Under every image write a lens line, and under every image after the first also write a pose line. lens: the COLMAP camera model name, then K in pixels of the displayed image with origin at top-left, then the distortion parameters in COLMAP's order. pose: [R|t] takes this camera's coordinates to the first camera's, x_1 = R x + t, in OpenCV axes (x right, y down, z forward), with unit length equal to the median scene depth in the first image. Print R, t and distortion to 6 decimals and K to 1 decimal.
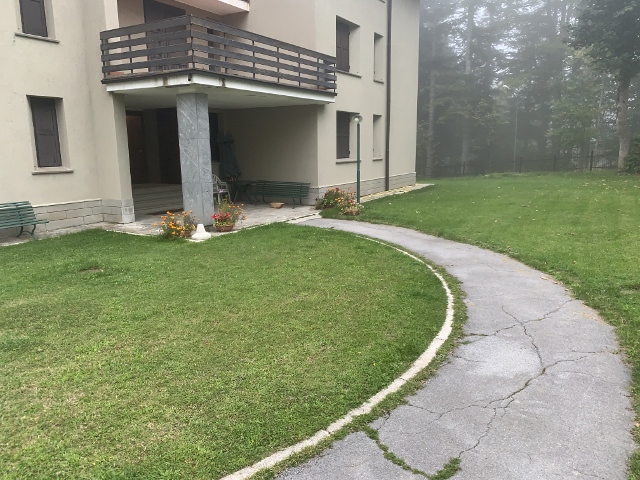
lens RADIAL K [[485.7, 0, 323.0], [0, 485.7, 239.8], [0, 0, 1]] dist [0.041348, -0.045786]
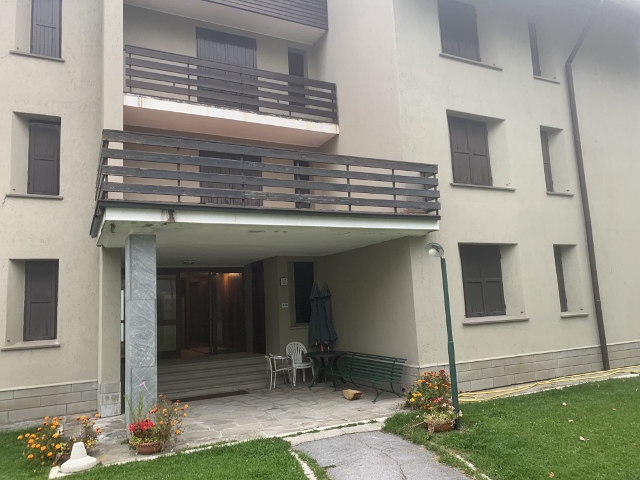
lens RADIAL K [[485.7, 0, 313.5], [0, 485.7, 239.7], [0, 0, 1]] dist [0.041348, -0.045786]
pose [[0.834625, -0.105316, -0.540657, 0.310124], [-0.065026, 0.955849, -0.286574, -0.107134], [0.546967, 0.274338, 0.790927, 0.566514]]
